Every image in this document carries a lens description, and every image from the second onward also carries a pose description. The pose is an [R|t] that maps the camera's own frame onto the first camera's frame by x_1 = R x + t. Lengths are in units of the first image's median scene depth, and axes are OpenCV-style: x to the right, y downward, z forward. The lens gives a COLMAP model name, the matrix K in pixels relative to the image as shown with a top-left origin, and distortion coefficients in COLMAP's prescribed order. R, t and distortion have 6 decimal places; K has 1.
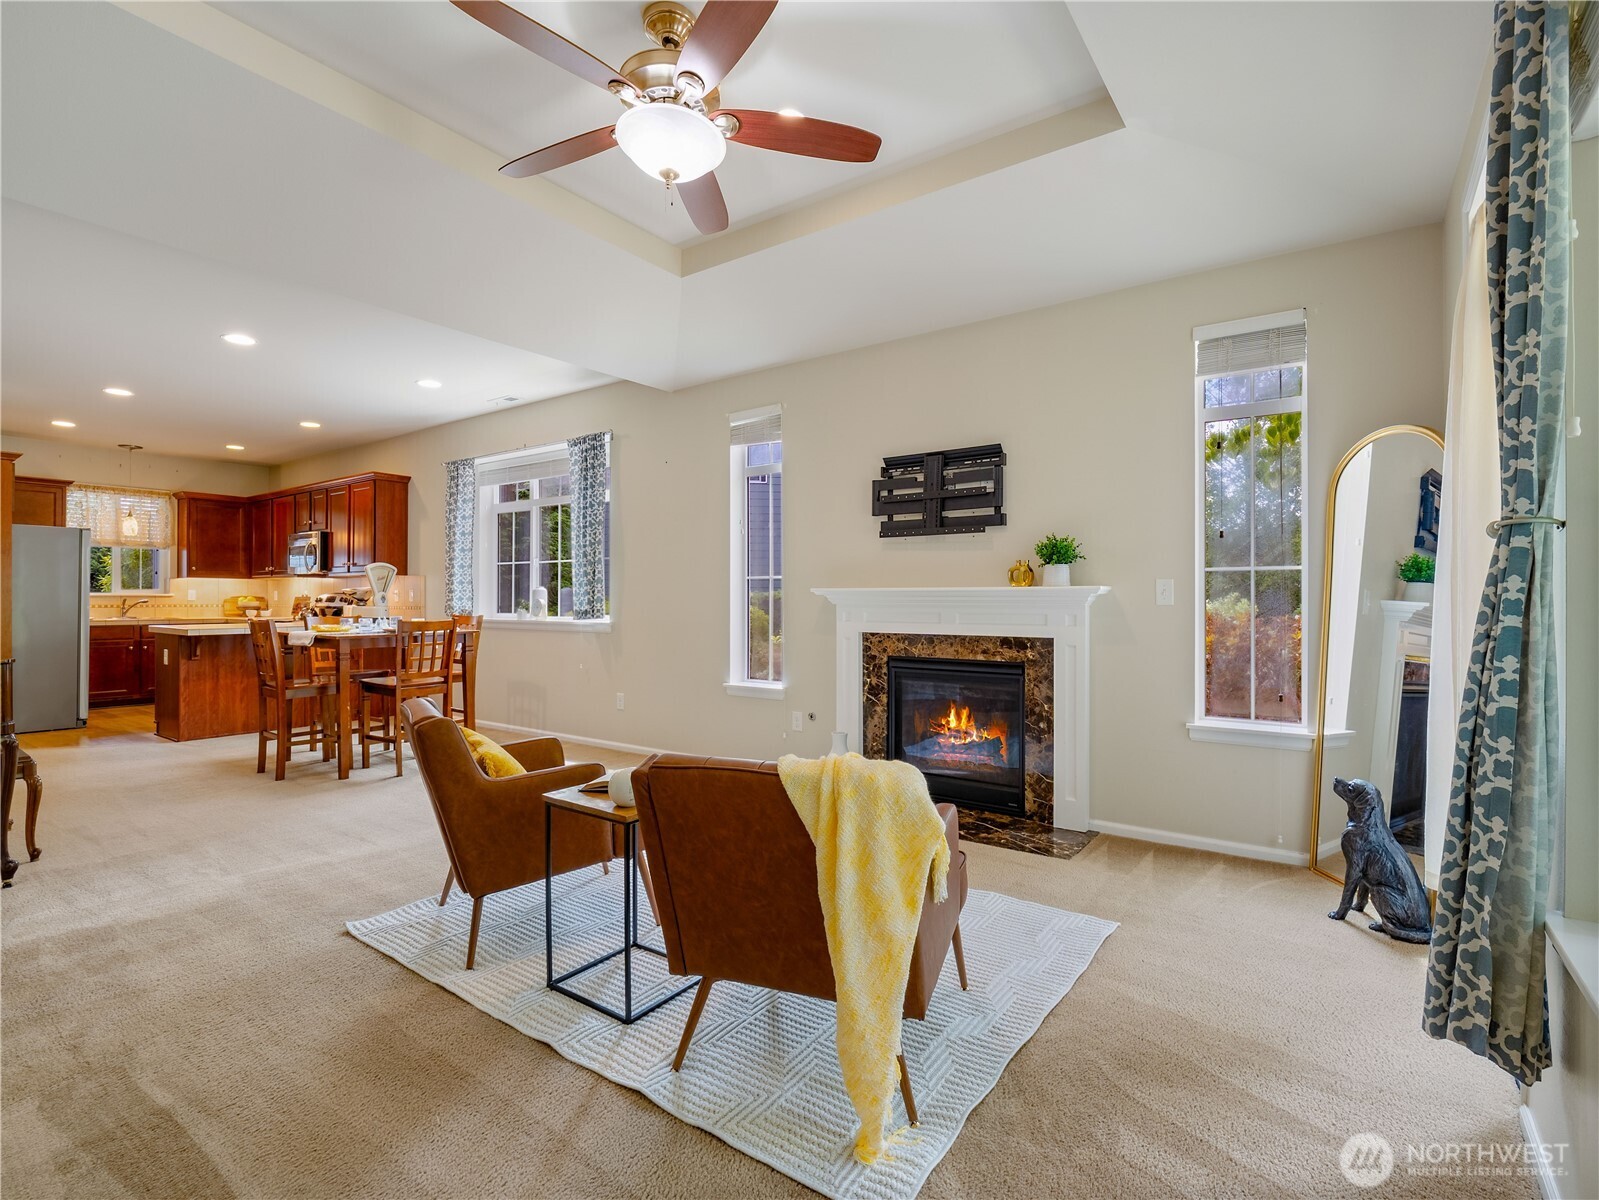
lens RADIAL K [[772.4, 0, 805.5], [0, 772.4, 596.4], [0, 0, 1]] dist [-0.009575, -0.006938]
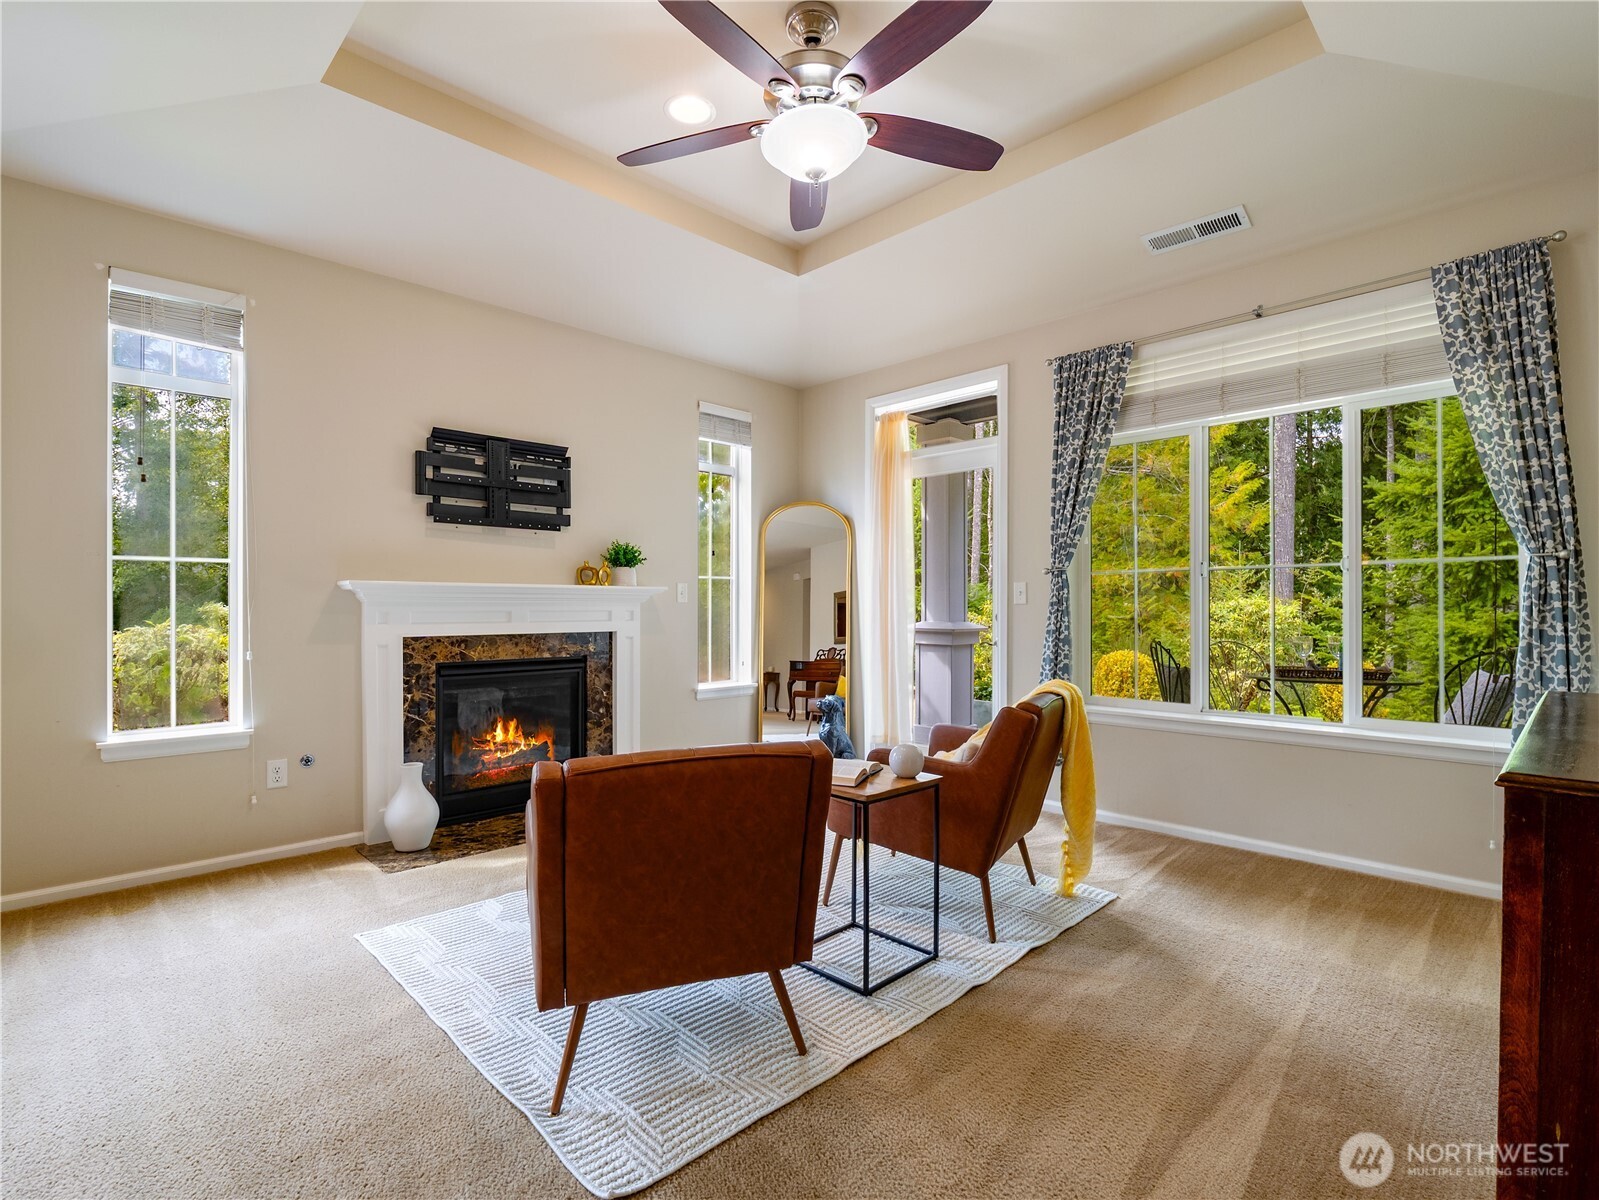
lens RADIAL K [[772.4, 0, 792.6], [0, 772.4, 611.1], [0, 0, 1]] dist [-0.009575, -0.006938]
pose [[0.174601, -0.007477, 0.984611, -0.463496], [-0.004309, 0.999956, 0.008358, 0.007879], [-0.984630, -0.005702, 0.174561, 0.332974]]
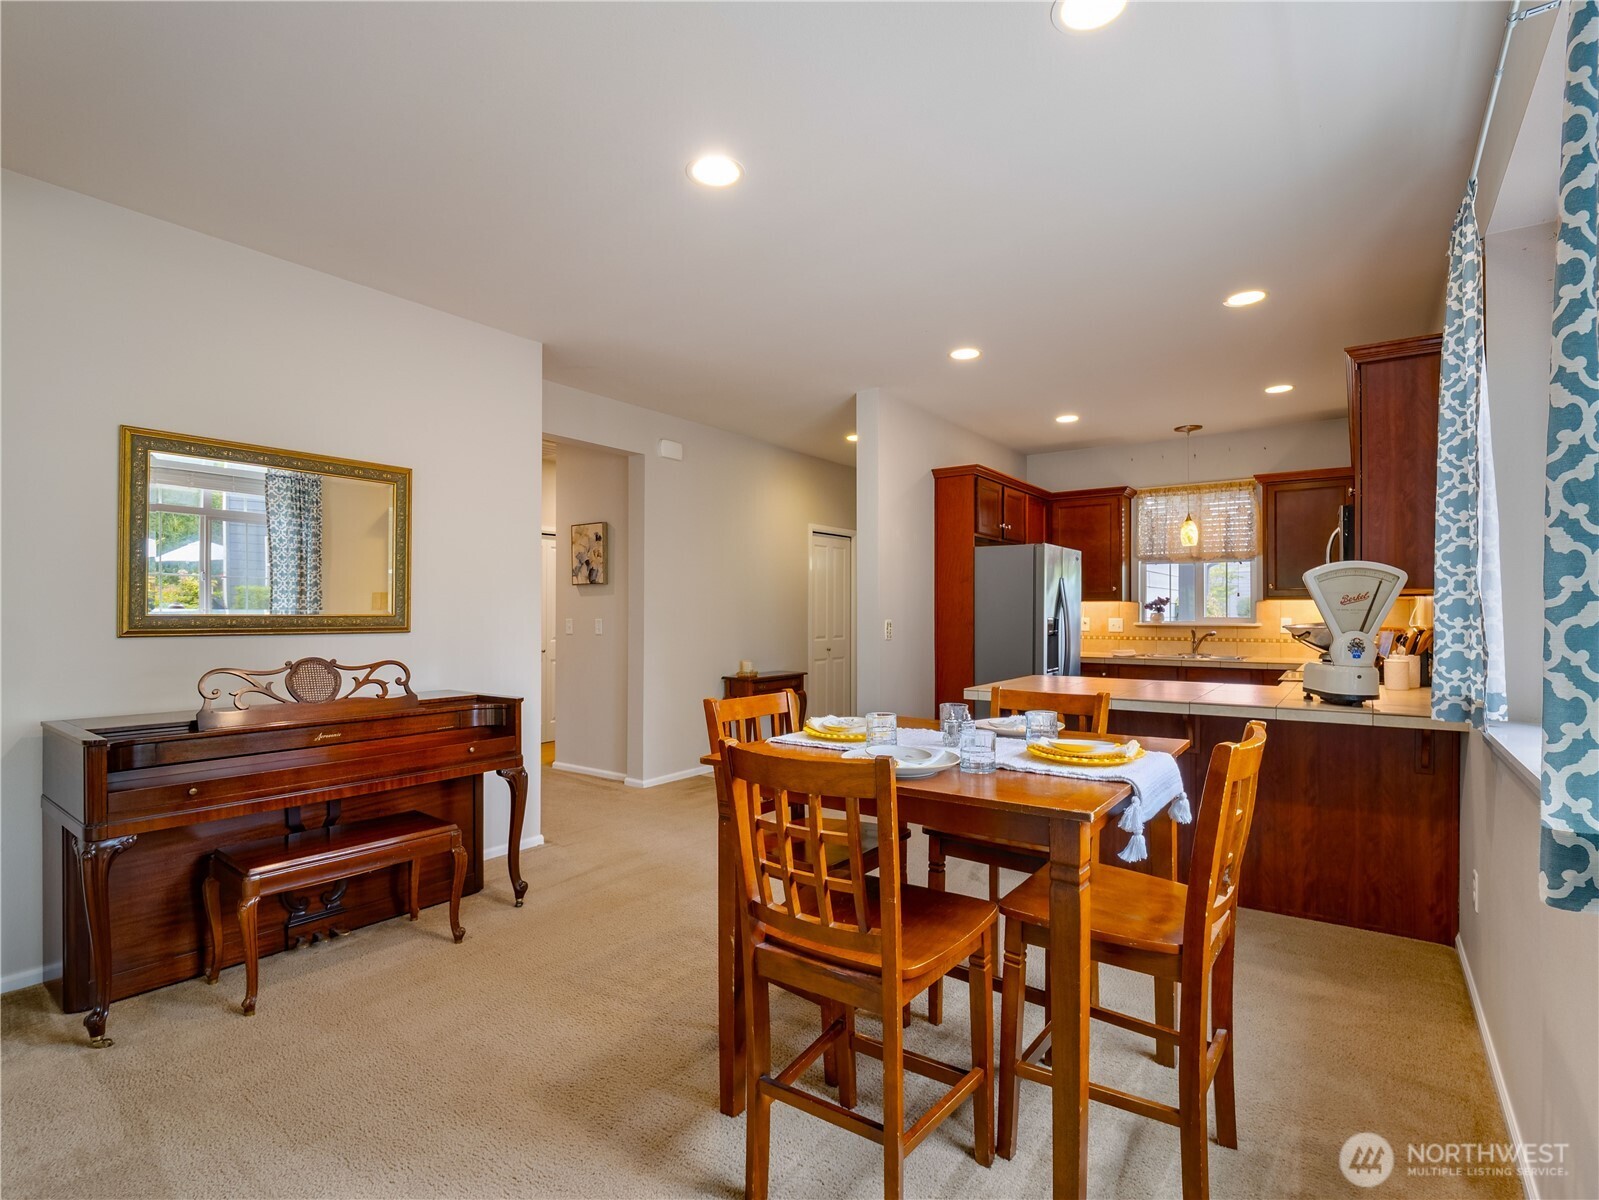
lens RADIAL K [[772.4, 0, 792.0], [0, 772.4, 609.6], [0, 0, 1]] dist [-0.009575, -0.006938]
pose [[-0.015560, -0.004705, -0.999868, -0.155259], [0.001198, 0.999988, -0.004724, -0.018458], [0.999878, -0.001271, -0.015554, 0.806487]]
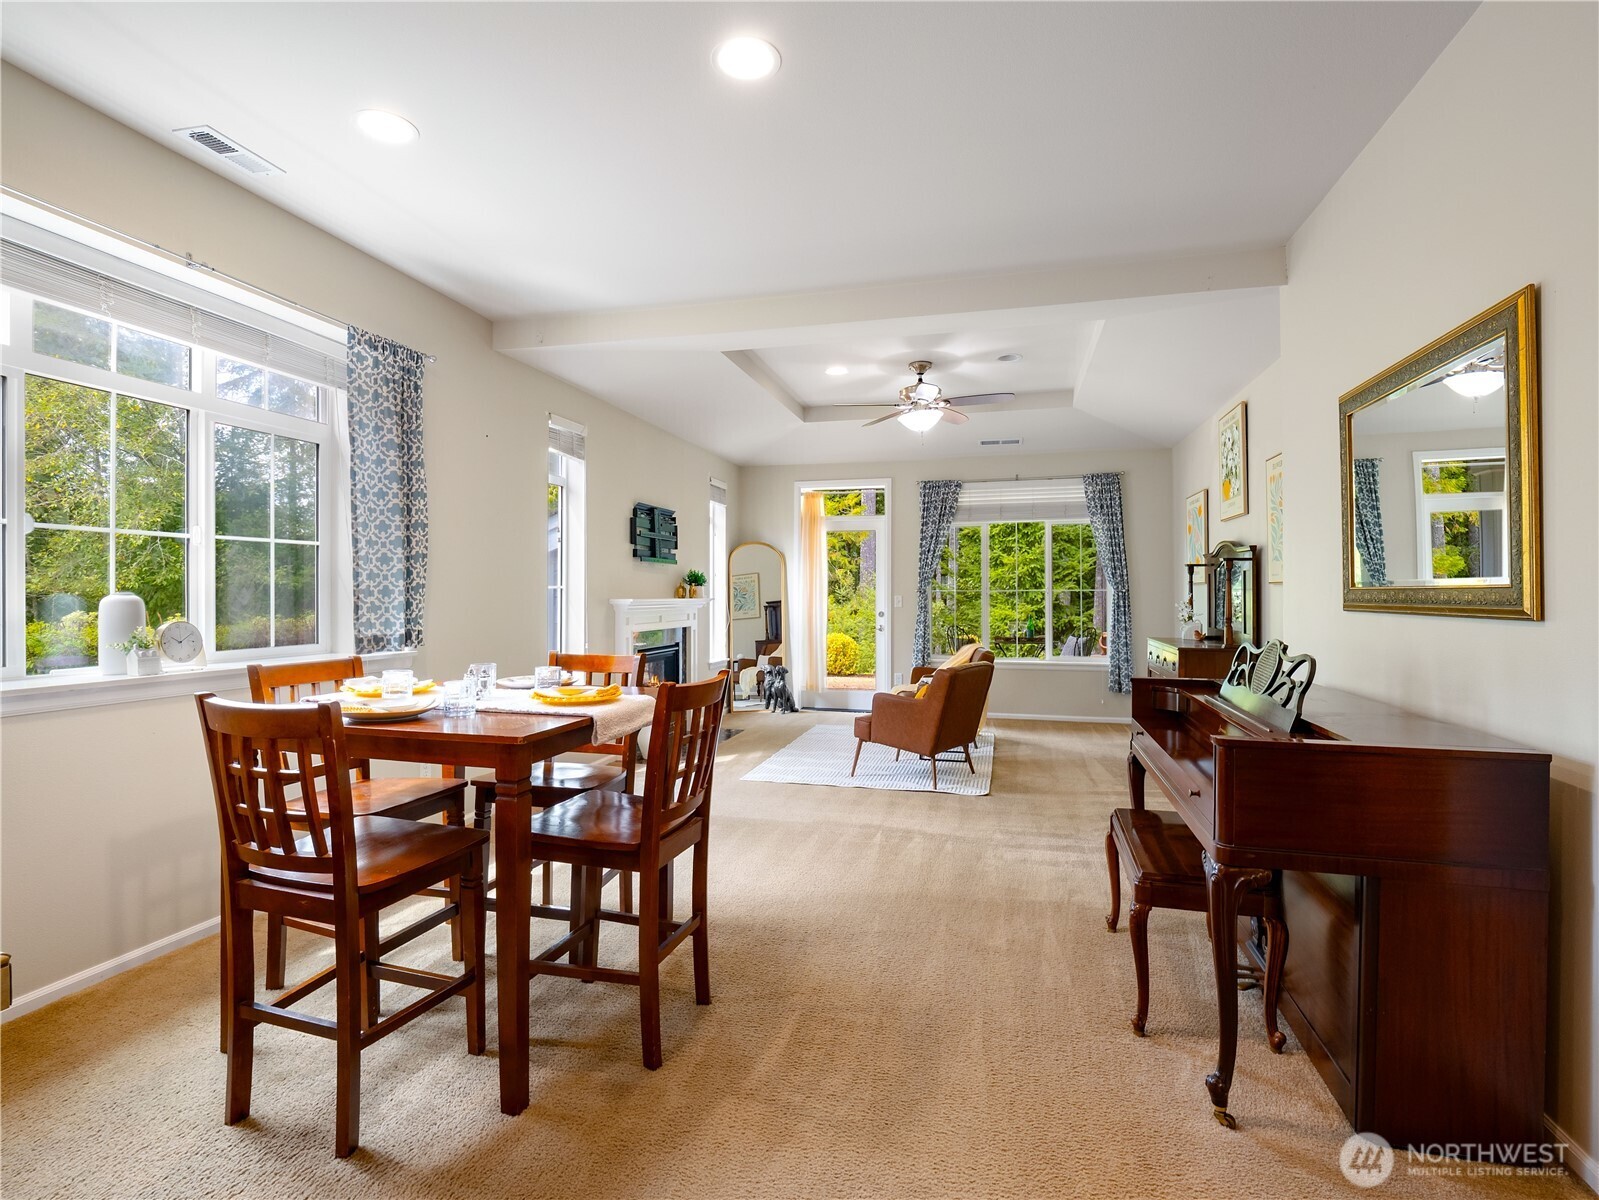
lens RADIAL K [[772.4, 0, 794.4], [0, 772.4, 597.4], [0, 0, 1]] dist [-0.009575, -0.006938]
pose [[-0.348283, -0.004736, 0.937377, -0.894274], [-0.004403, 0.999984, 0.003416, -0.013349], [-0.937379, -0.002937, -0.348299, 0.859522]]
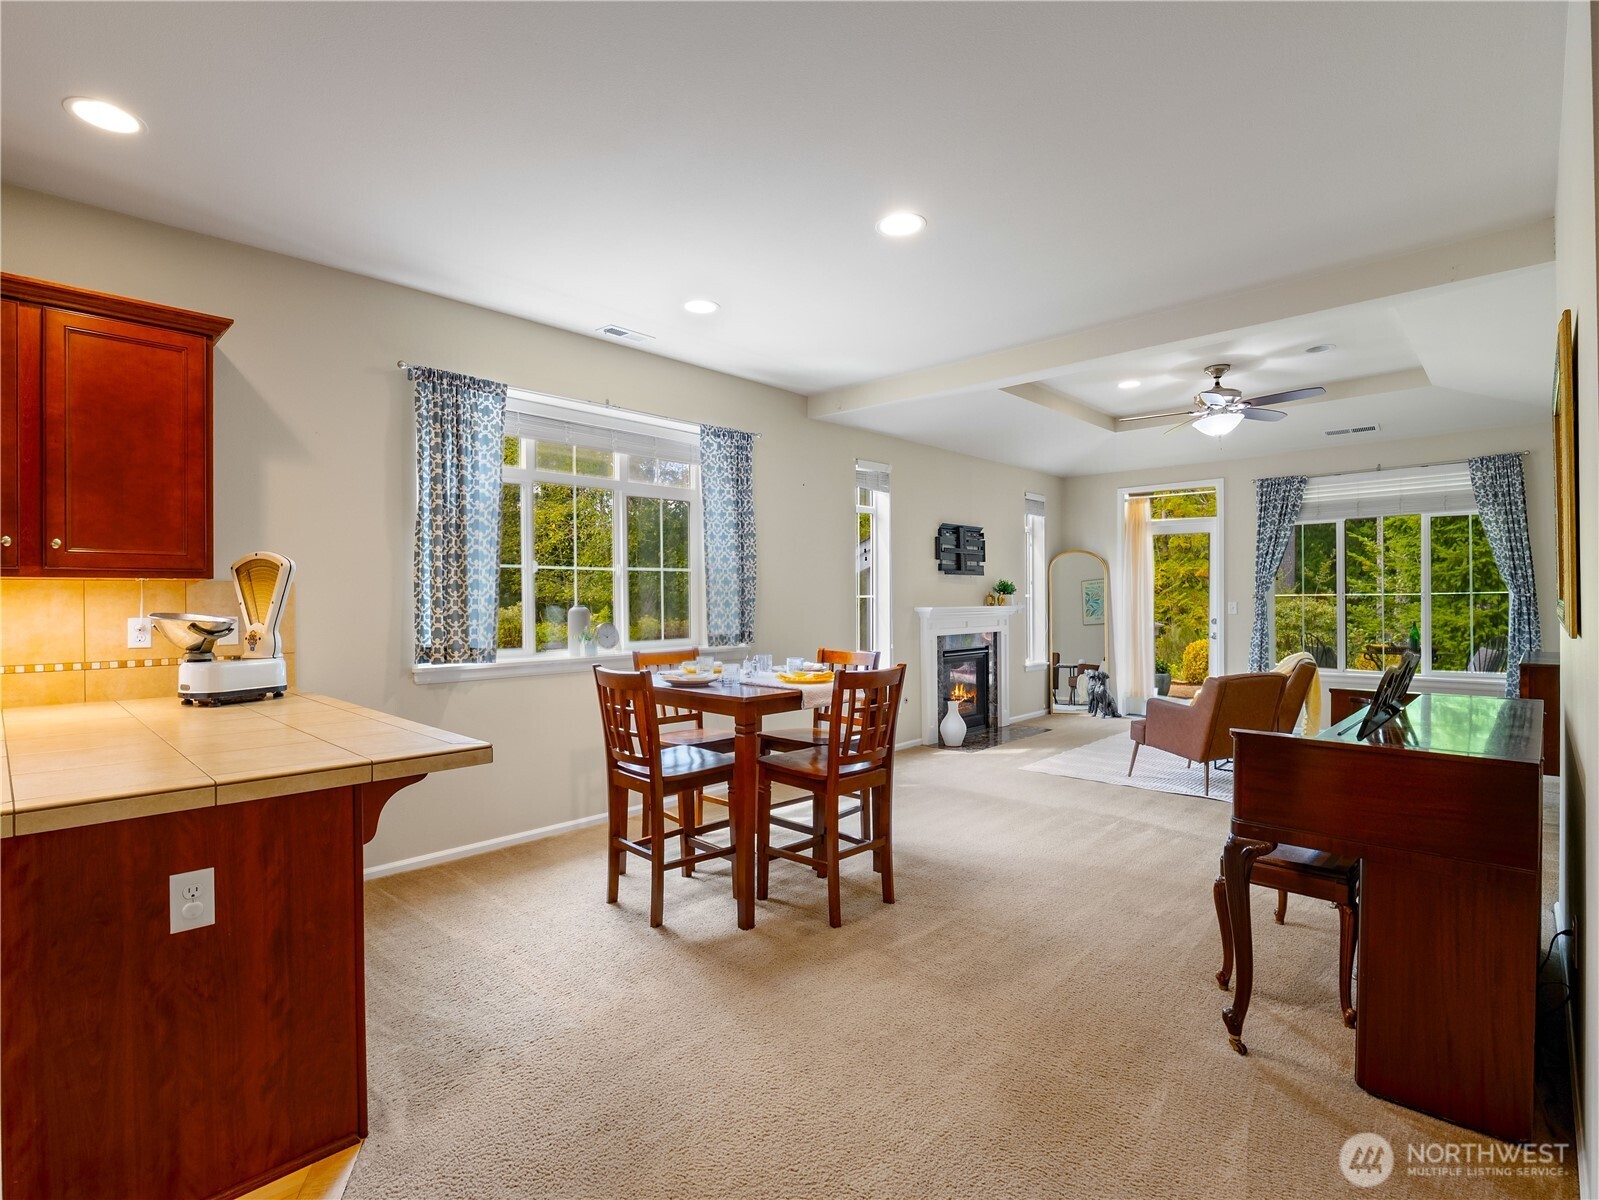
lens RADIAL K [[772.4, 0, 796.0], [0, 772.4, 605.9], [0, 0, 1]] dist [-0.009575, -0.006938]
pose [[0.145091, -0.010756, 0.989360, -1.051347], [0.003256, 0.999941, 0.010394, -0.020856], [-0.989413, 0.001714, 0.145118, 0.755943]]
